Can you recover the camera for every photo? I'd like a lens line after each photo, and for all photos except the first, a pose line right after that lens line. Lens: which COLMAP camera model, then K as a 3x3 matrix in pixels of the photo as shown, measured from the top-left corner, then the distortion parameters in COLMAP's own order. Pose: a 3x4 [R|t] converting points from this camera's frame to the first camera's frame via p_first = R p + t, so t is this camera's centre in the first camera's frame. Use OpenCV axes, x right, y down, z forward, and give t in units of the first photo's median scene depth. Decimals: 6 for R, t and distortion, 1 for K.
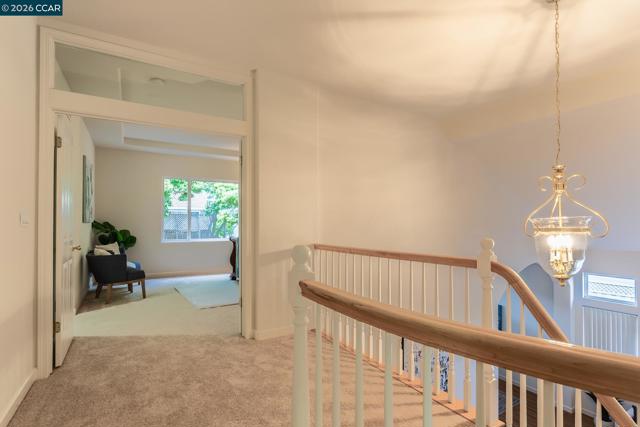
lens RADIAL K [[338.7, 0, 319.3], [0, 338.7, 224.7], [0, 0, 1]] dist [0.000485, 0.000175]
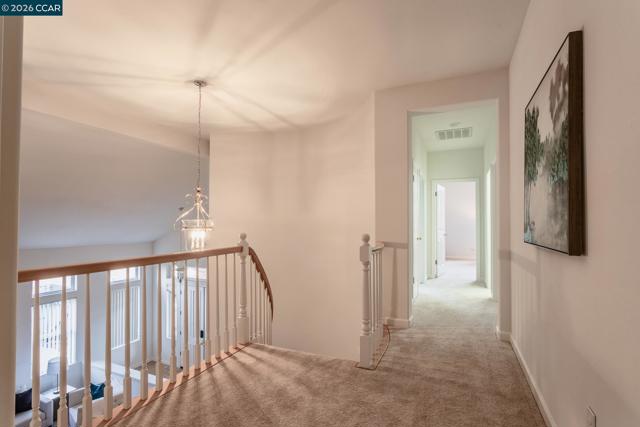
lens RADIAL K [[338.7, 0, 319.3], [0, 338.7, 224.7], [0, 0, 1]] dist [0.000485, 0.000175]
pose [[-0.606862, -0.003047, 0.794801, -0.368016], [-0.007293, 0.999972, -0.001736, -0.000350], [-0.794774, -0.006850, -0.606867, 0.600219]]
